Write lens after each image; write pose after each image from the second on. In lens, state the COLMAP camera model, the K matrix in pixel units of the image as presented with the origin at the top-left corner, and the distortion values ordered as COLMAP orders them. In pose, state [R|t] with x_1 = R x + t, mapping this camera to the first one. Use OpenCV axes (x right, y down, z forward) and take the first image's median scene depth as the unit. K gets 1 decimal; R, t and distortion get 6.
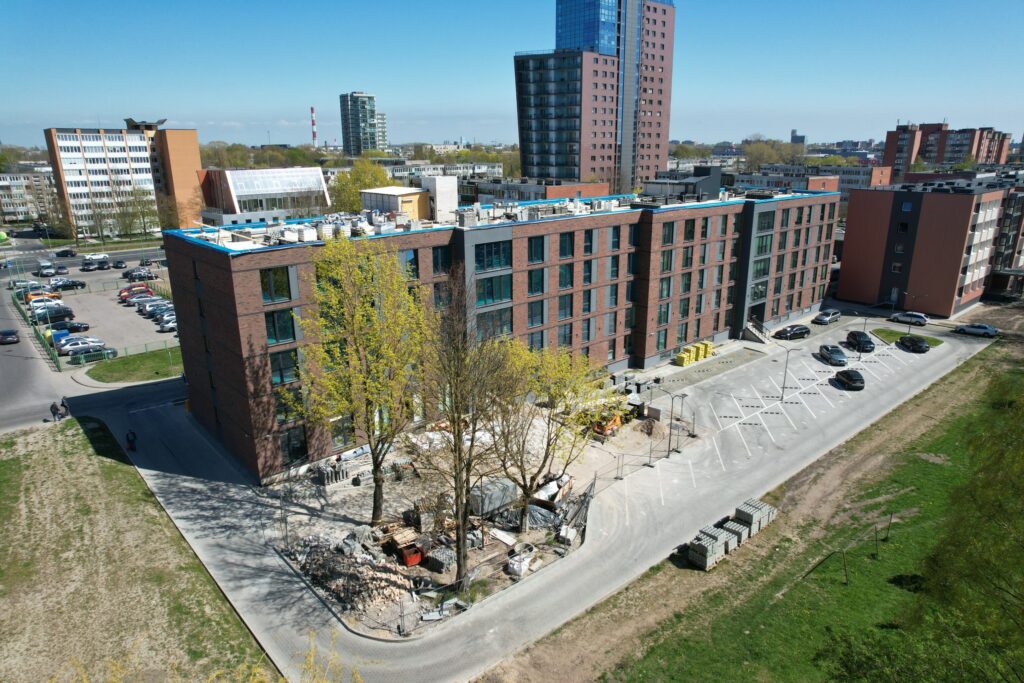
lens RADIAL K [[650.9, 0, 512.6], [0, 650.9, 348.4], [0, 0, 1]] dist [-0.064639, 0.053116]
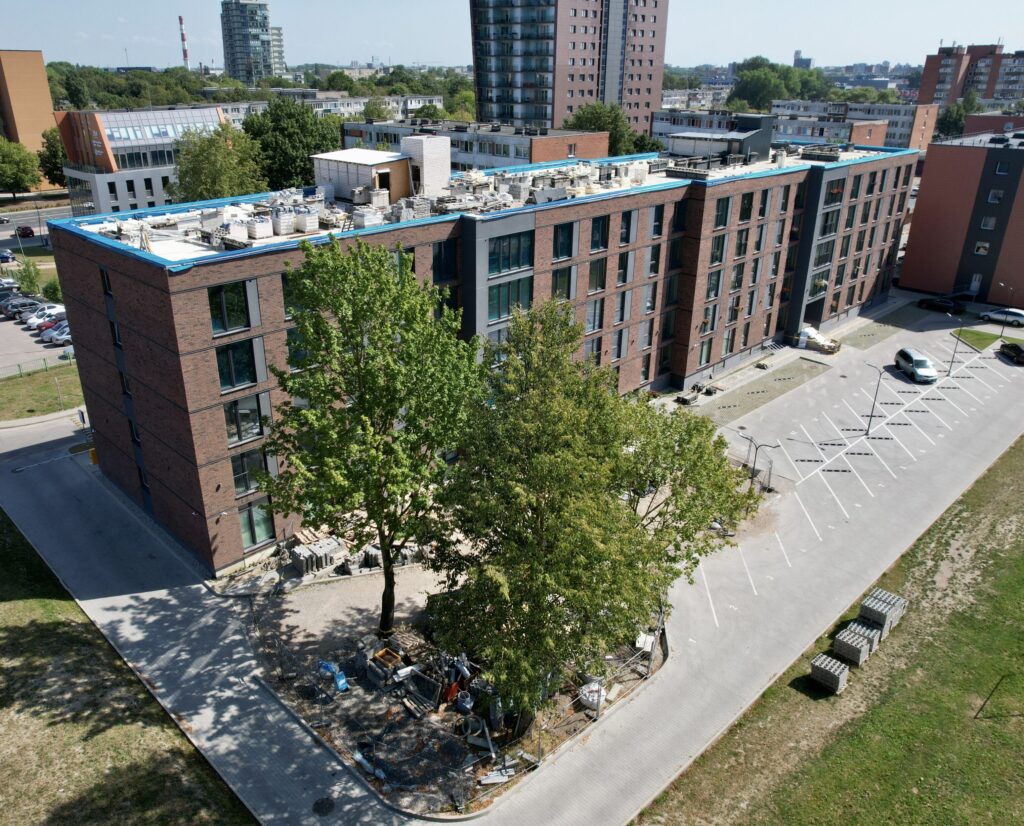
lens RADIAL K [[786.4, 0, 472.6], [0, 786.4, 428.9], [0, 0, 1]] dist [-0.075534, 0.062331]
pose [[0.999143, -0.013578, 0.039109, -0.078811], [0.008309, 0.991233, 0.131862, -0.044732], [-0.040557, -0.131424, 0.990496, 0.073752]]
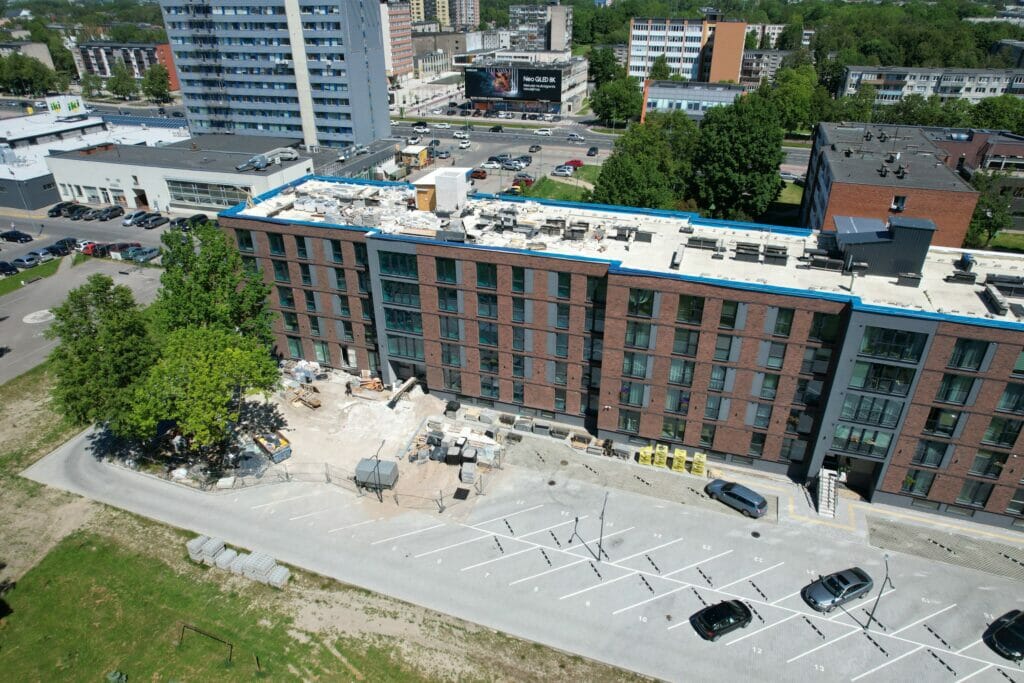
lens RADIAL K [[650.9, 0, 512.7], [0, 650.9, 343.6], [0, 0, 1]] dist [-0.064639, 0.053116]
pose [[0.497494, 0.422303, -0.757734, 0.690780], [-0.258500, 0.905987, 0.335208, -0.315621], [0.828057, 0.029110, 0.559888, 0.392756]]
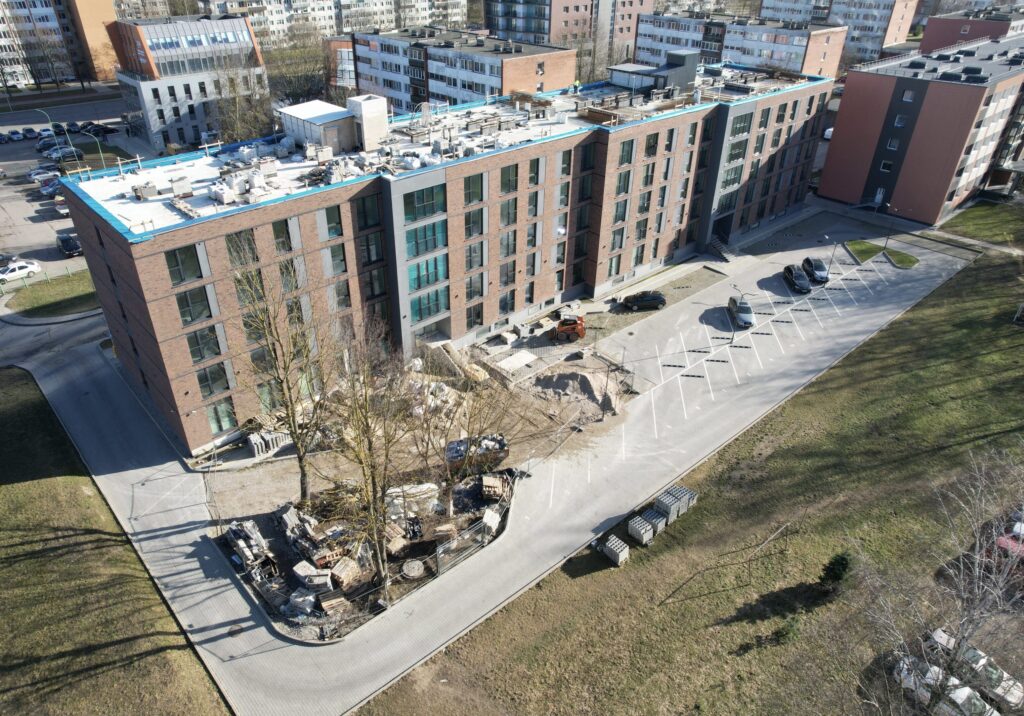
lens RADIAL K [[678.5, 0, 483.7], [0, 678.5, 368.5], [0, 0, 1]] dist [-0.051055, 0.037702]
pose [[0.999990, 0.004482, -0.000822, 0.039487], [-0.004095, 0.963076, 0.269200, -0.125708], [0.001998, -0.269194, 0.963084, 0.013658]]
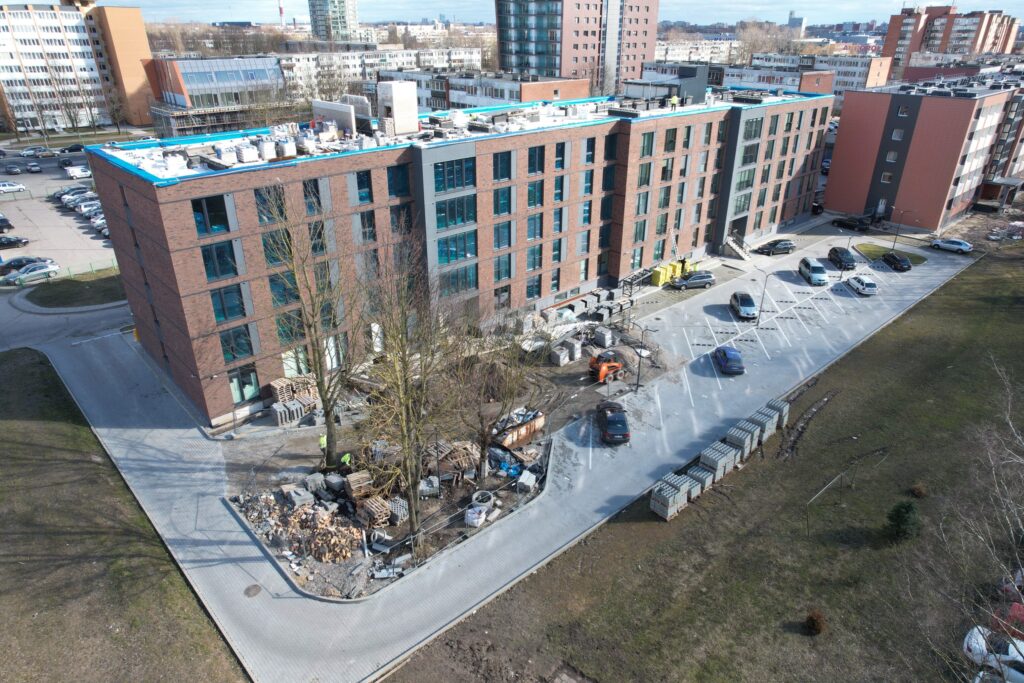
lens RADIAL K [[650.9, 0, 512.2], [0, 650.9, 348.1], [0, 0, 1]] dist [-0.064639, 0.053116]
pose [[0.999678, -0.002663, 0.025249, 0.019929], [-0.001478, 0.986692, 0.162594, -0.035953], [-0.025346, -0.162579, 0.986370, 0.037639]]
